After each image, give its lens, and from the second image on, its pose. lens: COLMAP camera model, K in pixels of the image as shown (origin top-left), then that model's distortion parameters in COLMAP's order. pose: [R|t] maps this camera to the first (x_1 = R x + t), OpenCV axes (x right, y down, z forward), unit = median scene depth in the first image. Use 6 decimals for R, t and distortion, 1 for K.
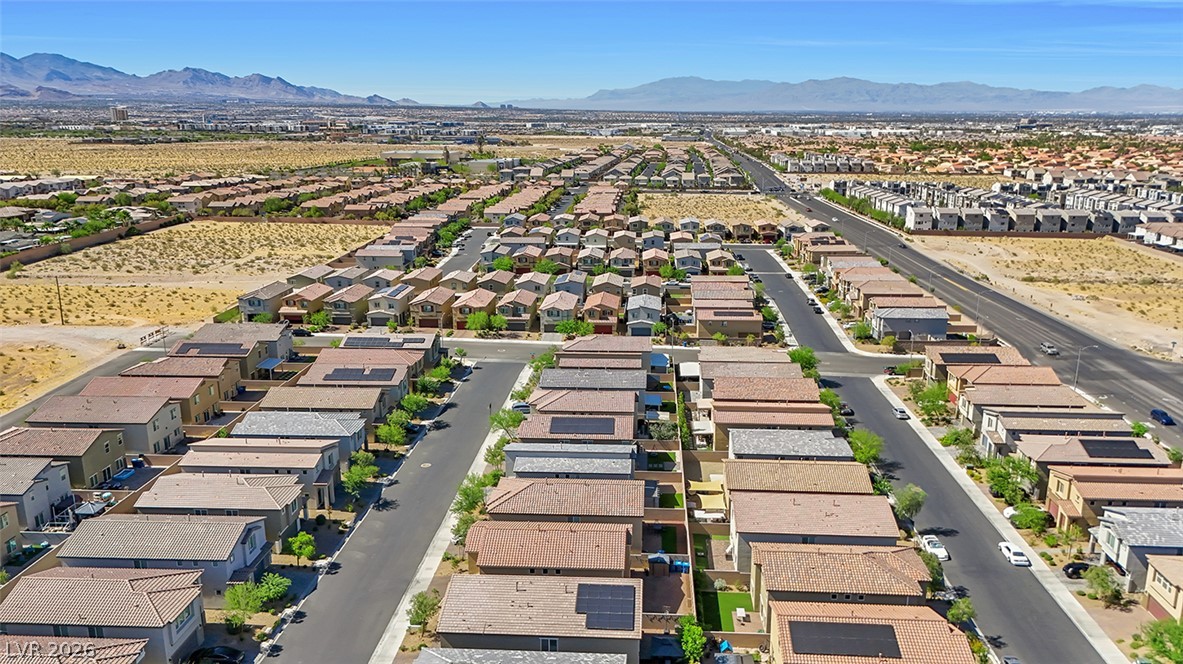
lens RADIAL K [[878.4, 0, 591.5], [0, 878.4, 332.0], [0, 0, 1]] dist [0.066678, -0.064523]
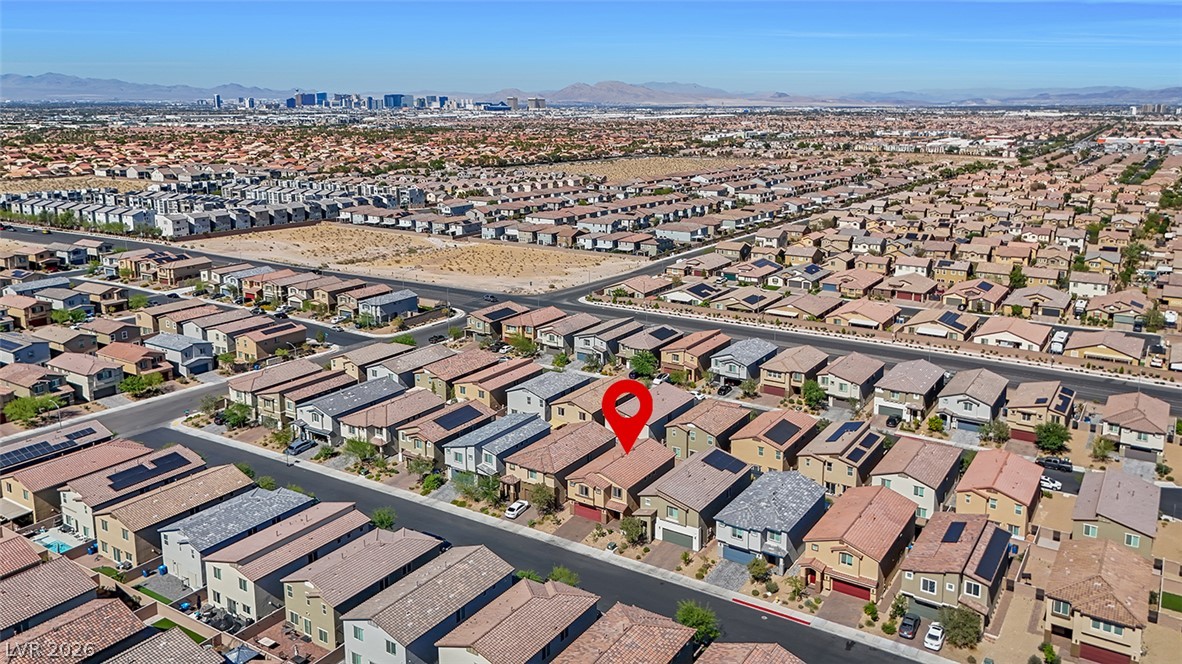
lens RADIAL K [[900.7, 0, 600.6], [0, 900.7, 302.2], [0, 0, 1]] dist [0.096114, -0.147108]
pose [[0.482740, -0.193744, 0.854064, -0.565598], [0.215152, 0.971571, 0.098790, -0.075564], [-0.848924, 0.136064, 0.510700, 0.111053]]
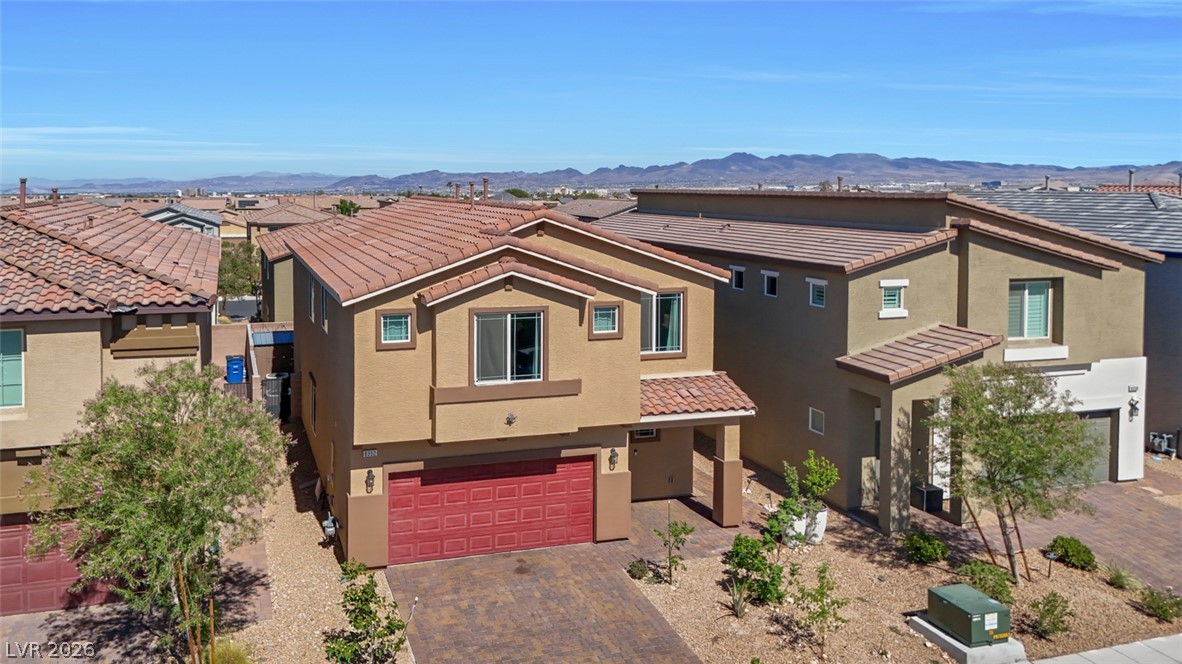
lens RADIAL K [[903.5, 0, 492.8], [0, 903.5, 223.7], [0, 0, 1]] dist [0.050838, -0.068818]
pose [[-0.351731, -0.036806, 0.935377, -0.144681], [0.227301, 0.965964, 0.123482, 0.087697], [-0.908086, 0.256045, -0.331393, 0.485838]]
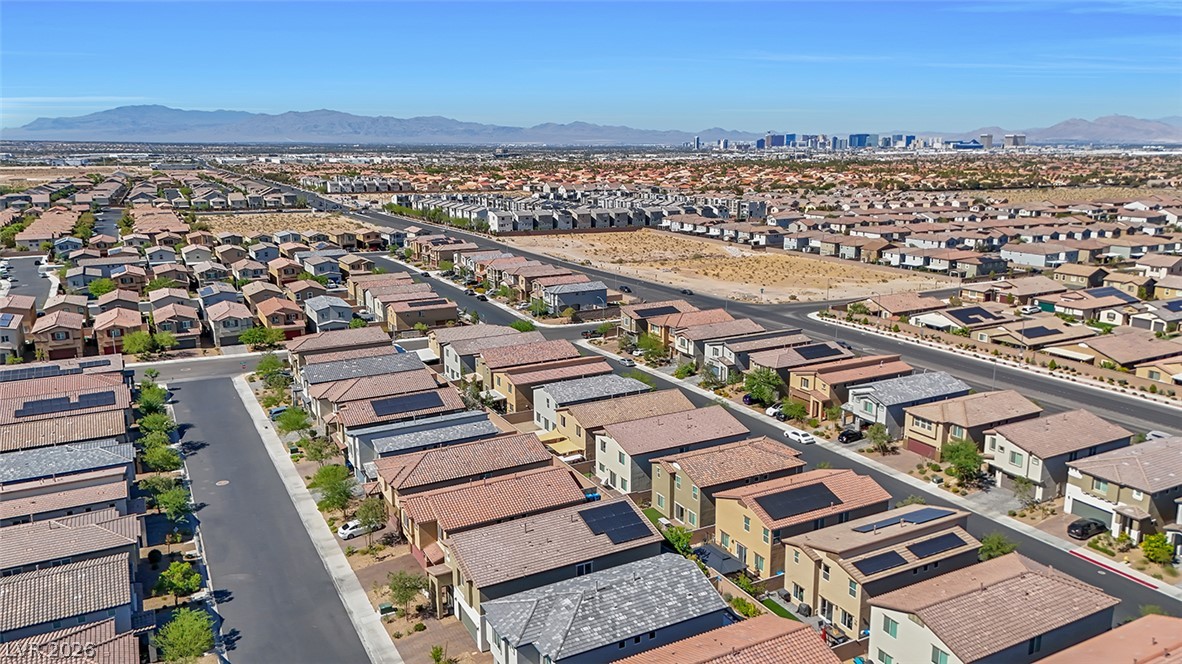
lens RADIAL K [[869.3, 0, 591.0], [0, 869.3, 332.0], [0, 0, 1]] dist [0.085867, -0.092645]
pose [[0.850646, -0.116478, 0.512673, -0.190643], [0.133029, 0.991102, 0.004449, 0.031686], [-0.508630, 0.064416, 0.858572, 0.050955]]
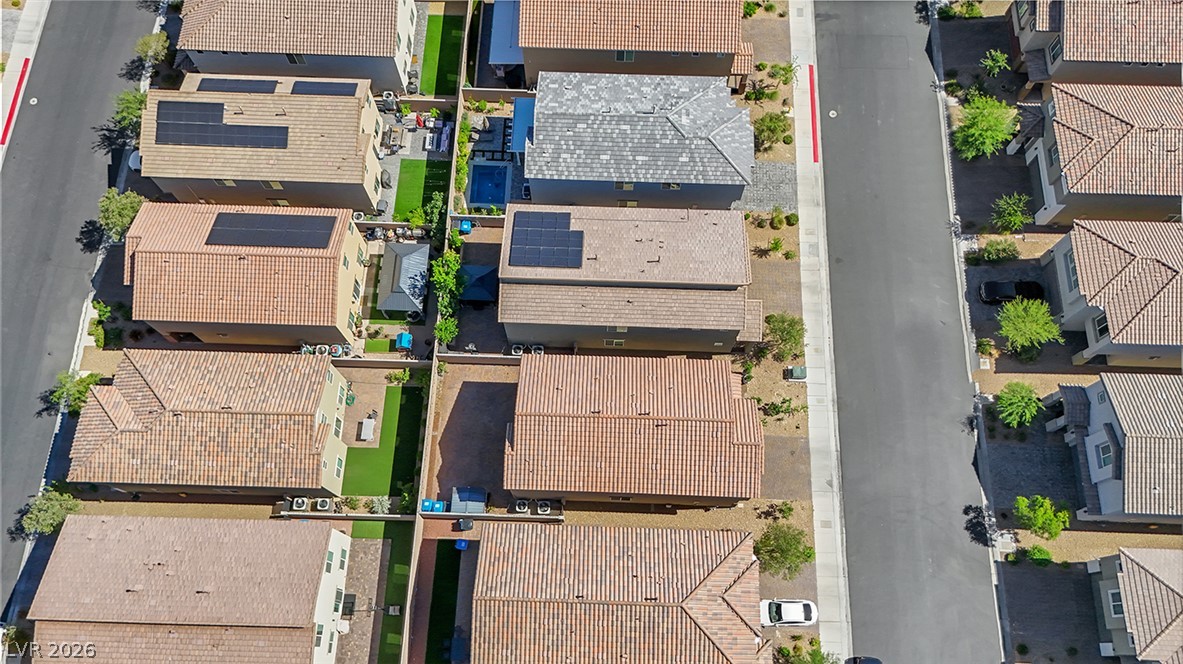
lens RADIAL K [[878.4, 0, 591.5], [0, 878.4, 332.0], [0, 0, 1]] dist [0.066678, -0.064523]
pose [[-0.999308, 0.036034, -0.009183, -0.005496], [-0.005558, 0.099426, 0.995029, -0.188164], [0.036768, 0.994392, -0.099157, 0.445004]]
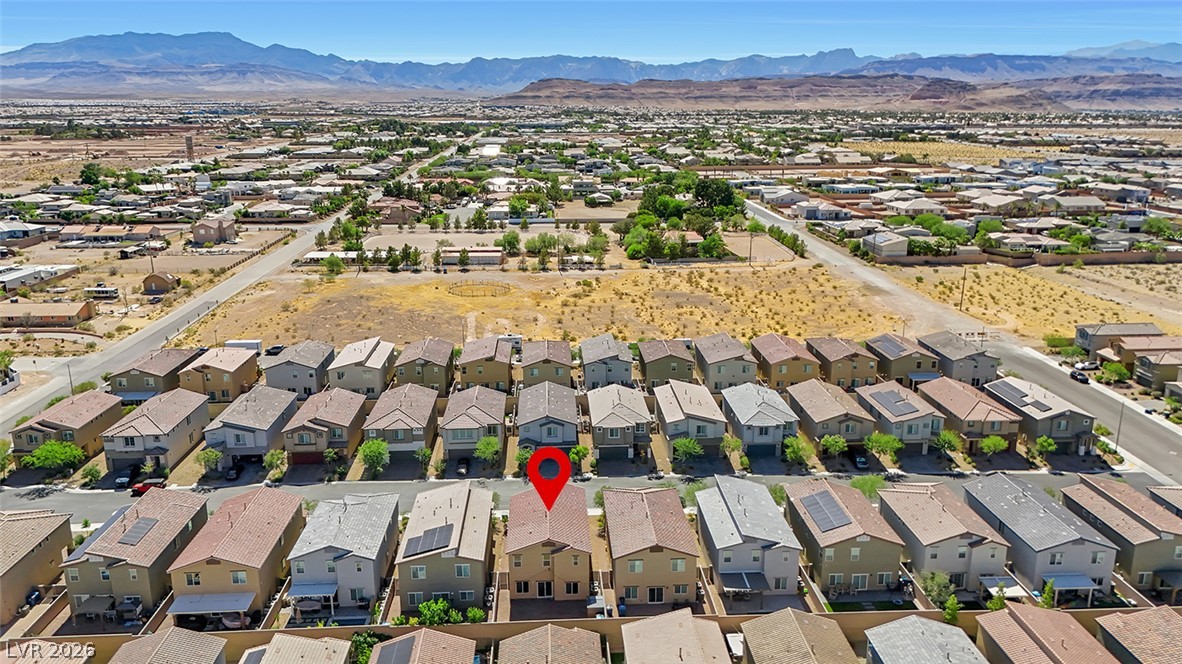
lens RADIAL K [[869.3, 0, 591.0], [0, 869.3, 332.0], [0, 0, 1]] dist [0.085867, -0.092645]
pose [[0.123323, 0.248681, -0.960702, 0.443711], [-0.242710, 0.946250, 0.213784, -0.110462], [0.962228, 0.206807, 0.177052, 0.358315]]
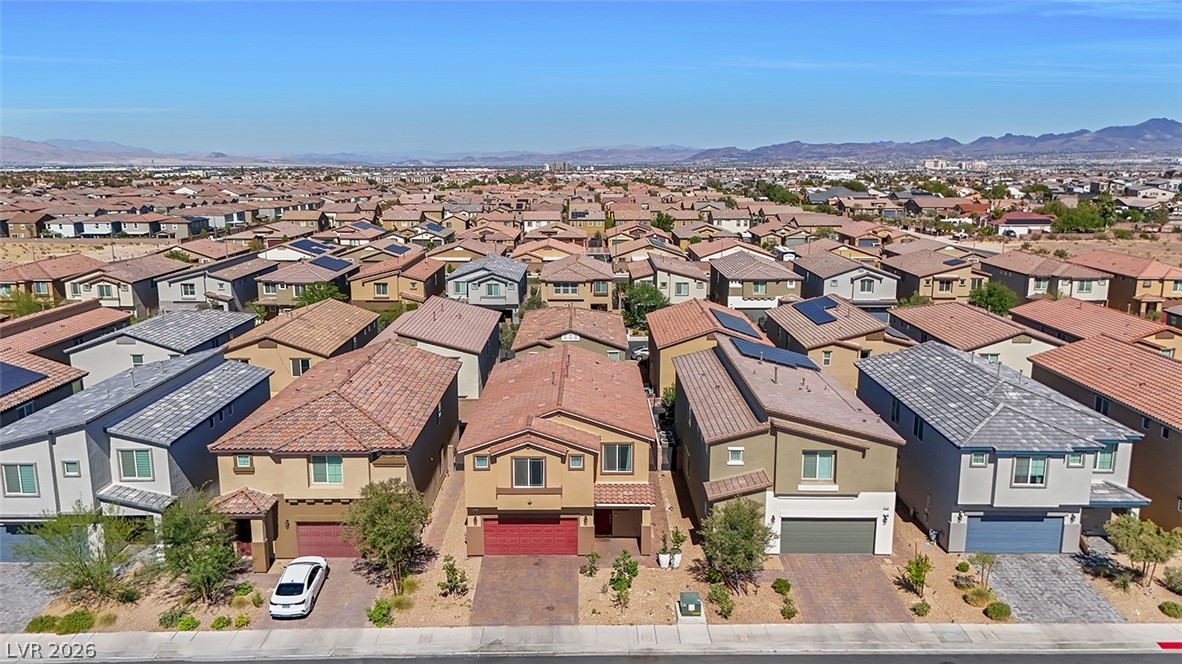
lens RADIAL K [[894.2, 0, 591.0], [0, 894.2, 332.0], [0, 0, 1]] dist [0.077179, -0.076167]
pose [[-0.074079, -0.187566, 0.979455, -0.259933], [0.244160, 0.948851, 0.200172, 0.042062], [-0.966901, 0.253972, -0.024493, 0.440822]]
